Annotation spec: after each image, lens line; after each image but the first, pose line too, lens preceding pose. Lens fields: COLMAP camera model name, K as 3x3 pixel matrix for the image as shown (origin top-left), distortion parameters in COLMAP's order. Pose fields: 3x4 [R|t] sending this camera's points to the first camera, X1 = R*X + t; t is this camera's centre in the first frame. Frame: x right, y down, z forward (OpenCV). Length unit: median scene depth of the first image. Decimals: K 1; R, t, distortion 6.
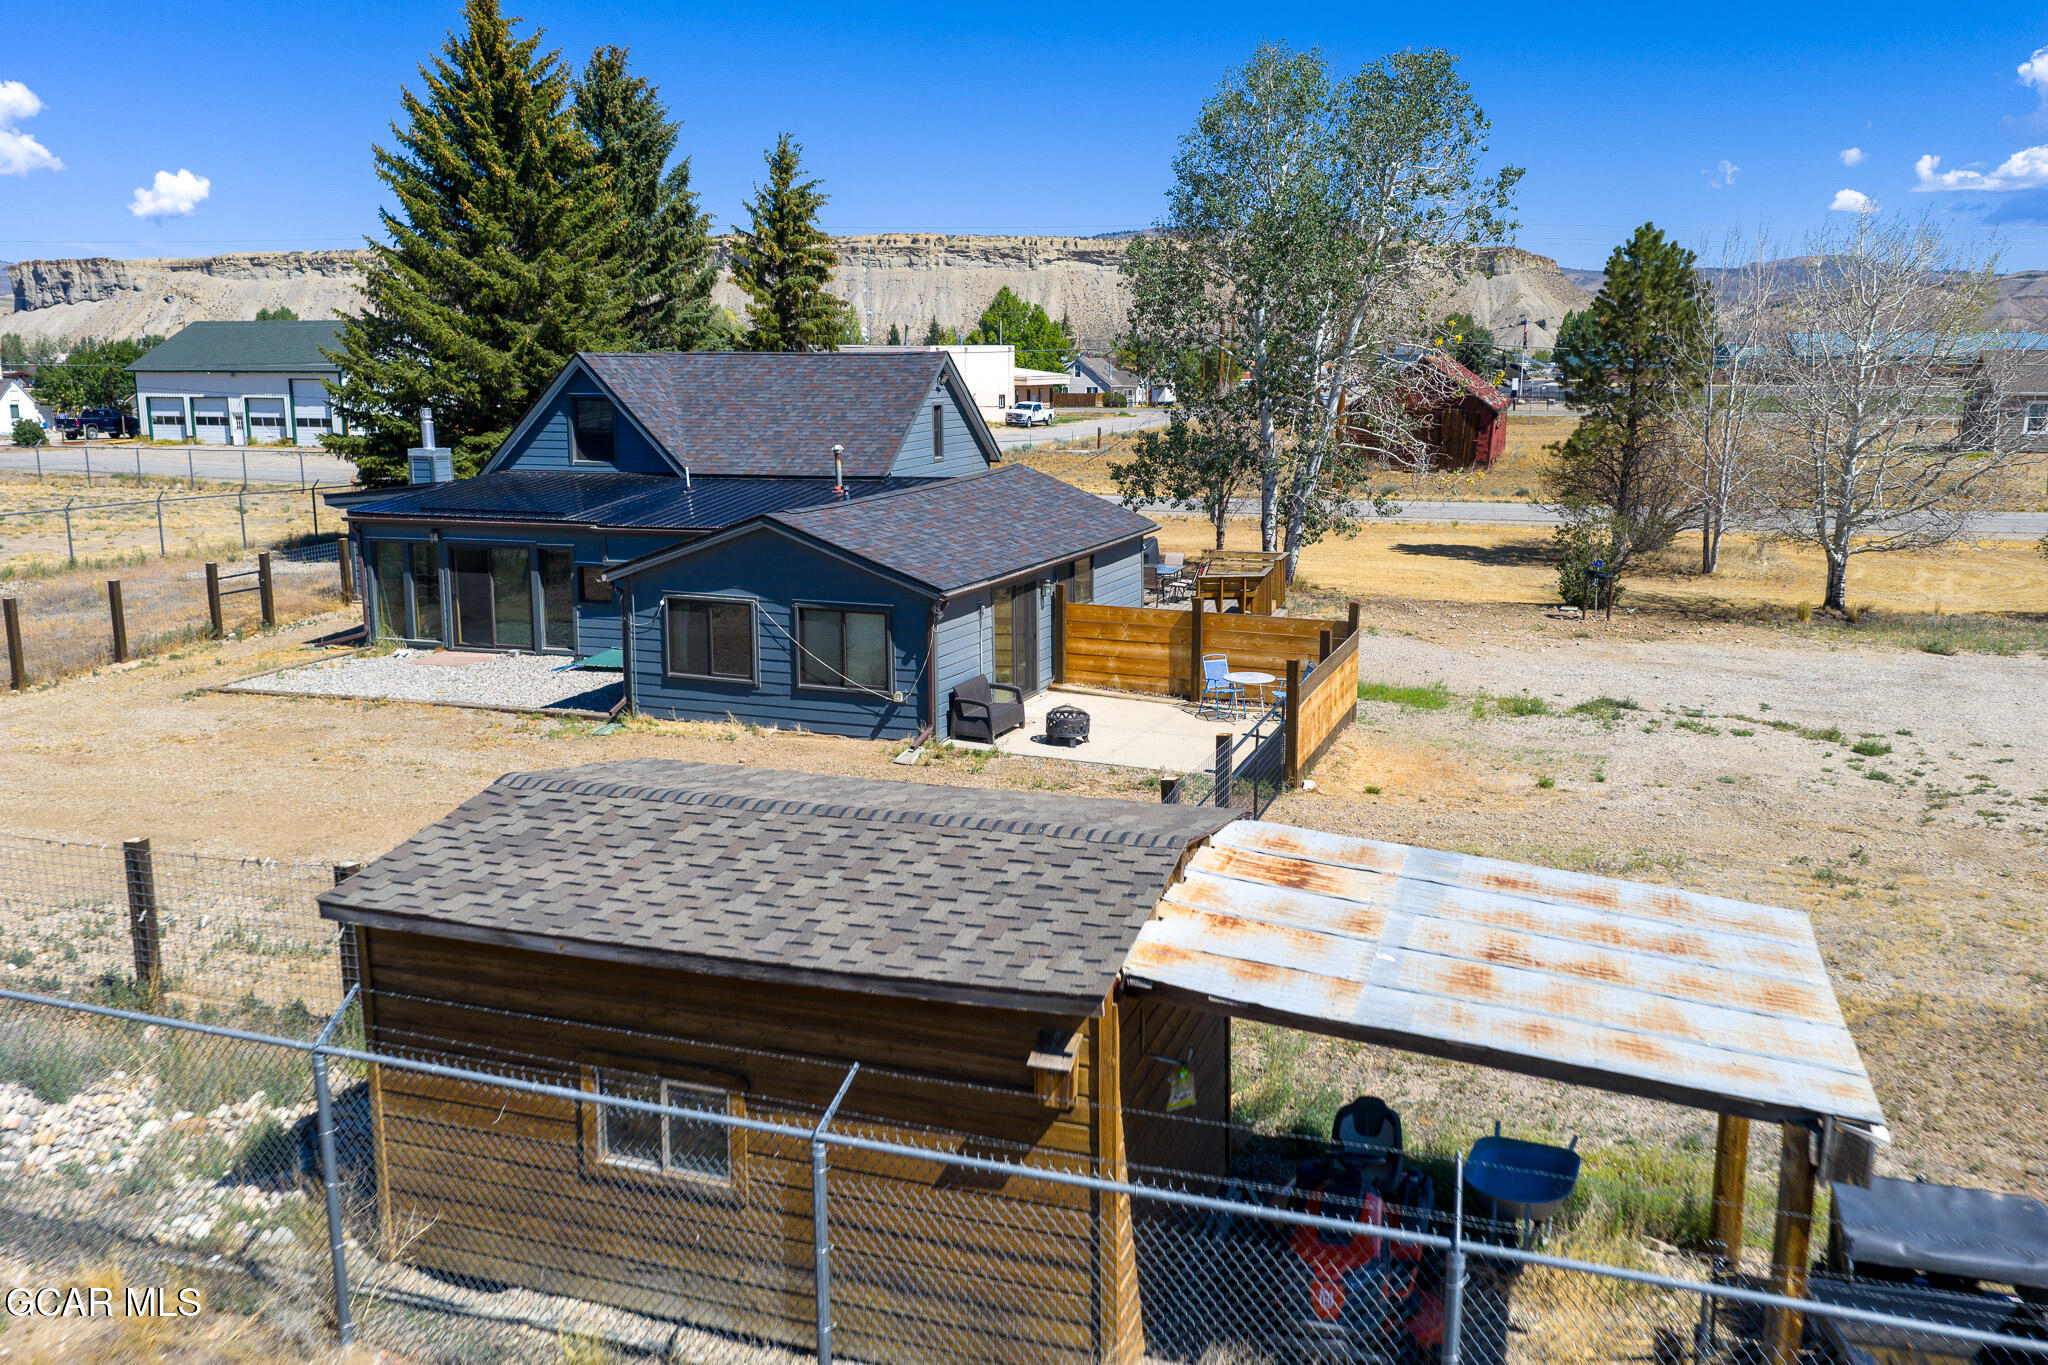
lens RADIAL K [[1692.2, 0, 1011.3], [0, 1692.2, 699.2], [0, 0, 1]] dist [0.026148, -0.051092]
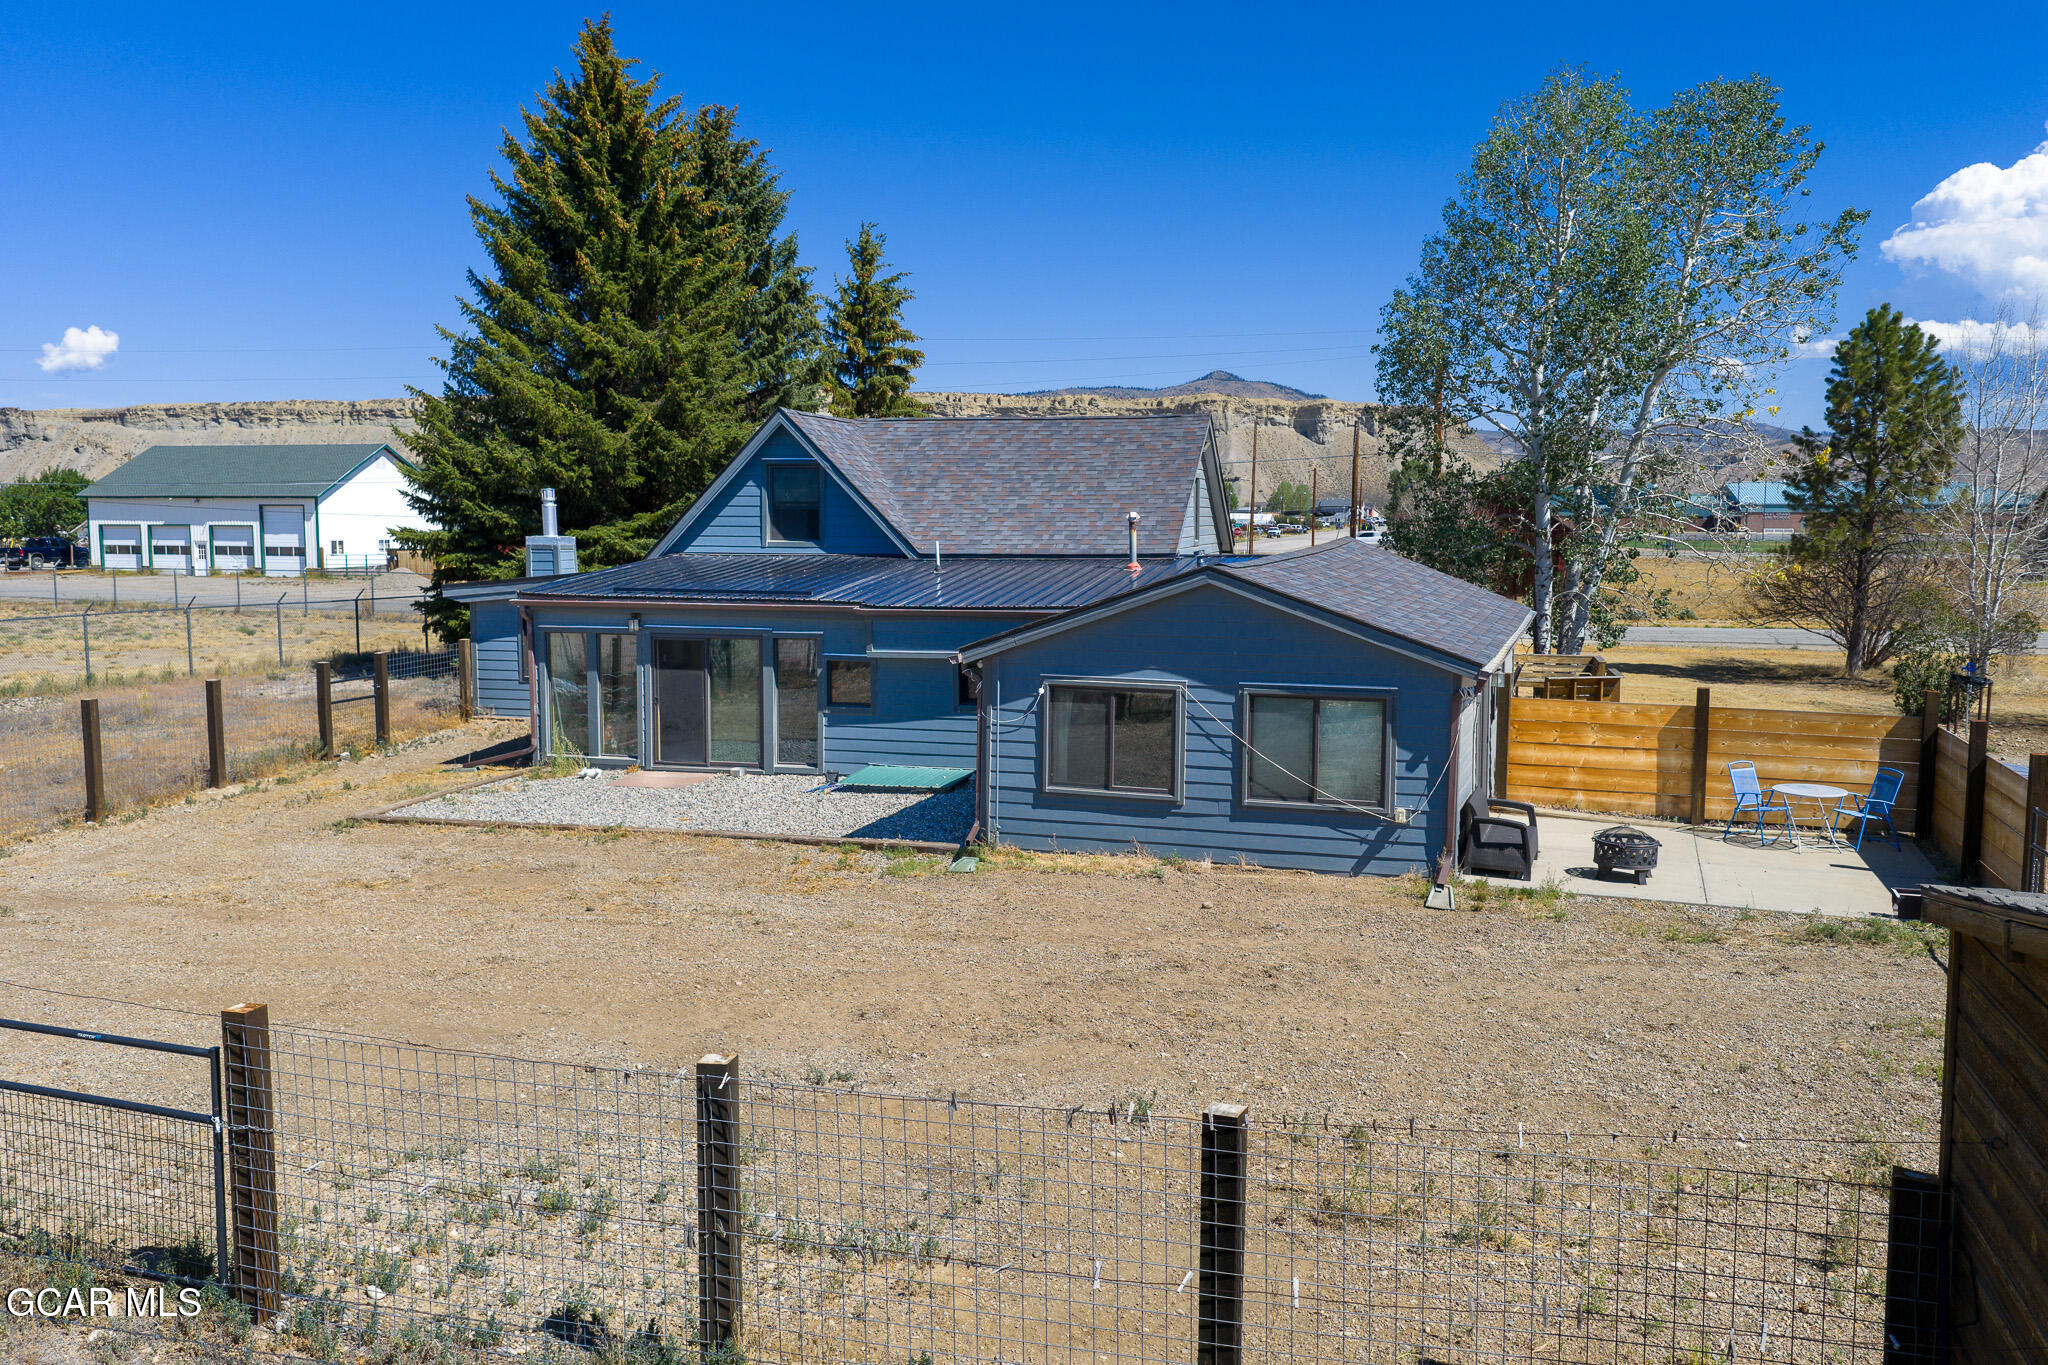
lens RADIAL K [[1692.2, 0, 1011.3], [0, 1692.2, 699.2], [0, 0, 1]] dist [0.026148, -0.051092]
pose [[0.998719, -0.002478, 0.050536, -0.159641], [0.006992, 0.995975, -0.089357, 0.007488], [-0.050112, 0.089596, 0.994717, 0.169231]]
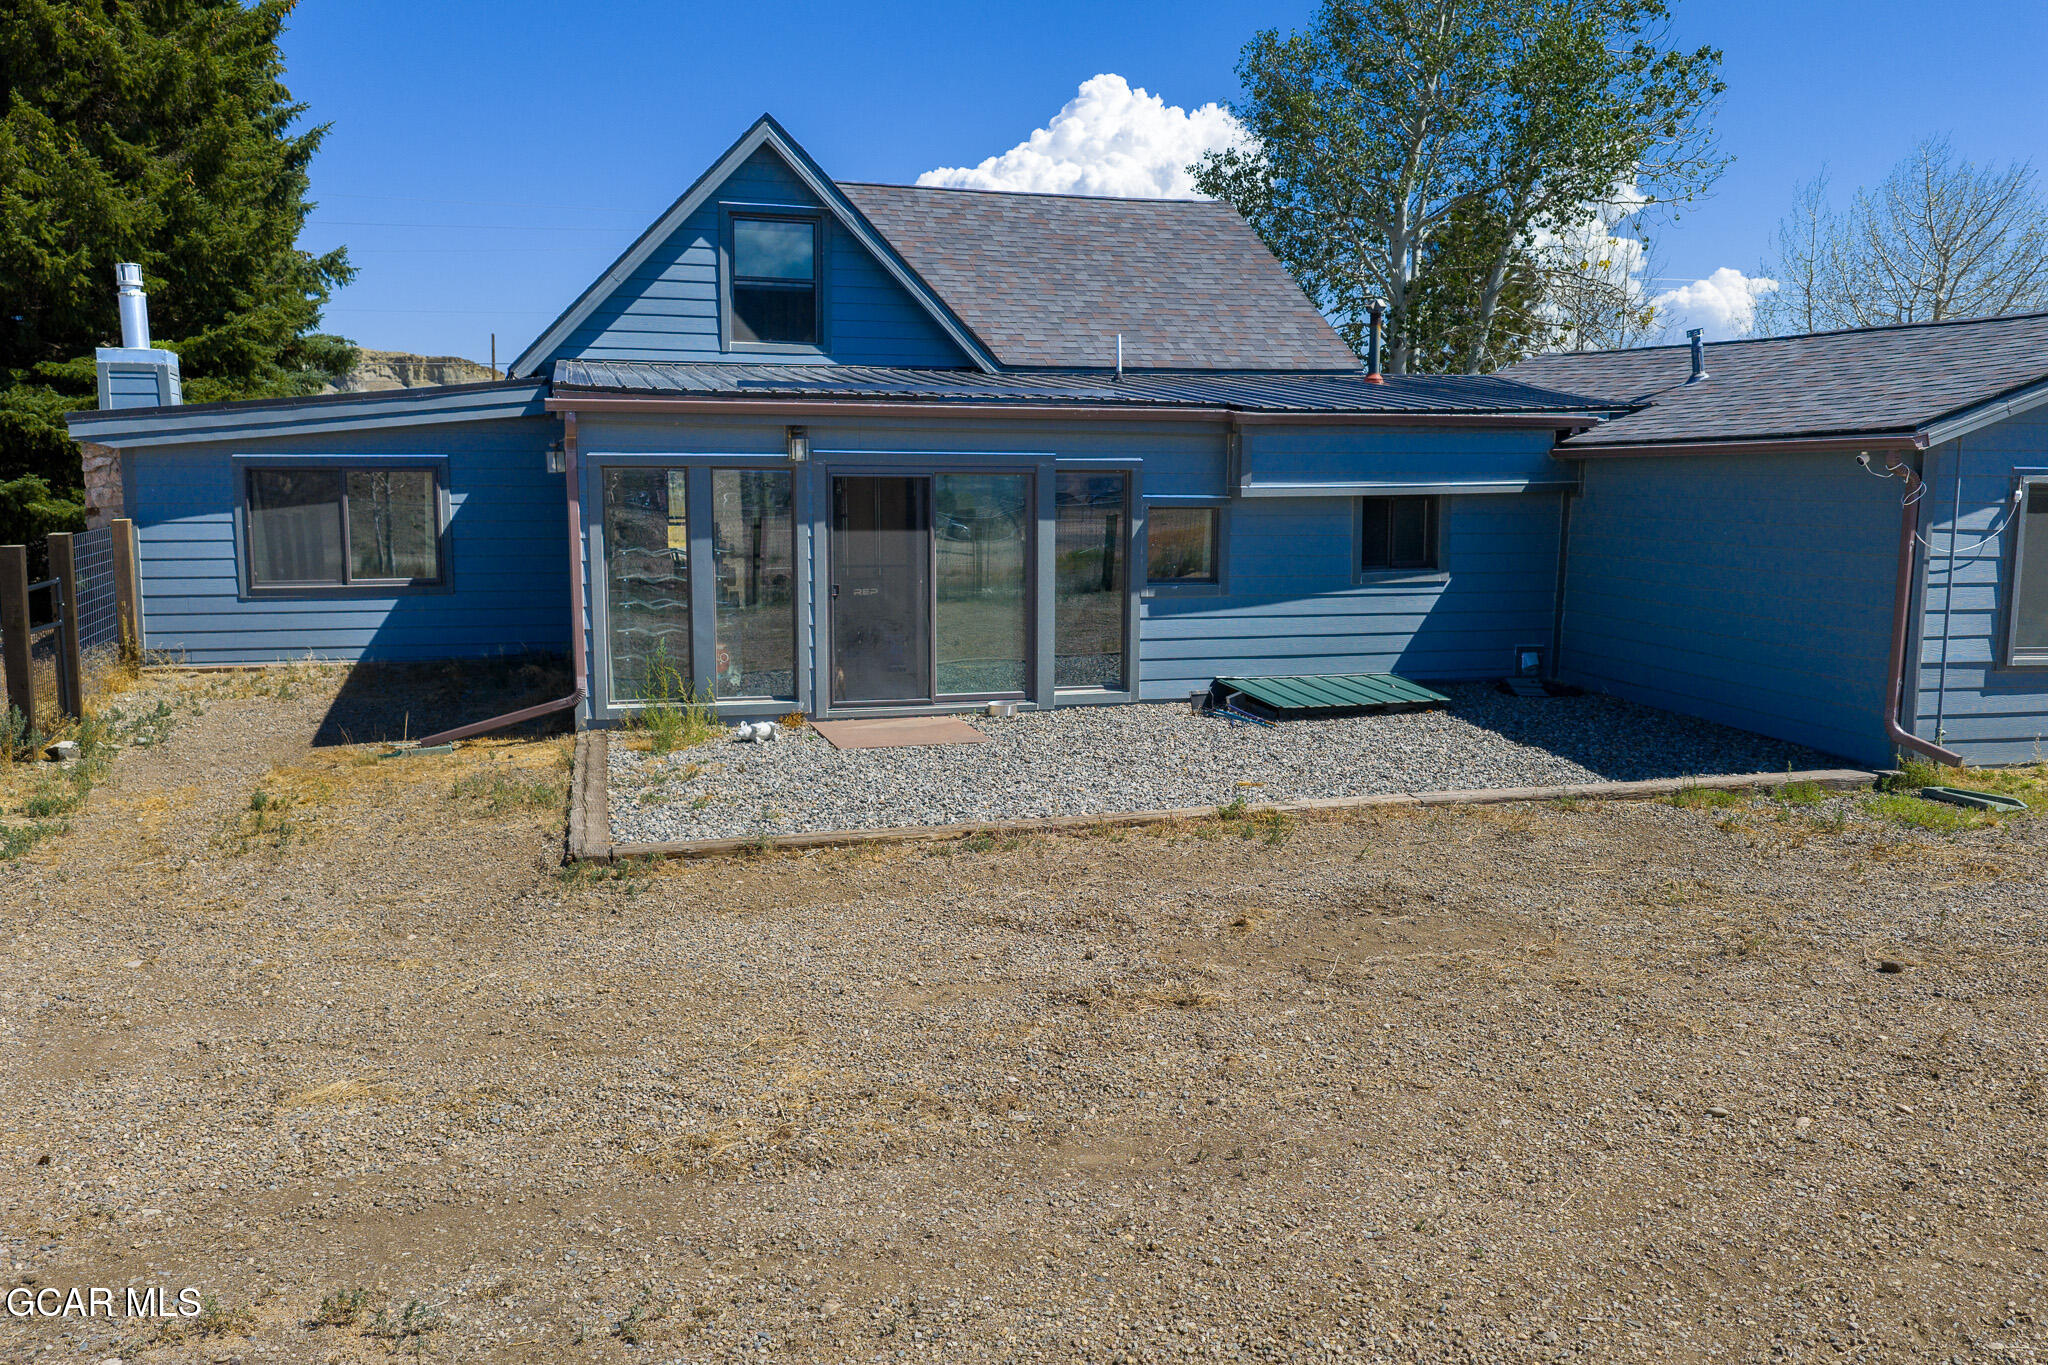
lens RADIAL K [[1692.2, 0, 1011.3], [0, 1692.2, 699.2], [0, 0, 1]] dist [0.026148, -0.051092]
pose [[0.820608, -0.070237, 0.567159, -0.416728], [0.108782, 0.993472, -0.034362, -0.011269], [-0.561043, 0.089894, 0.822891, 0.493194]]
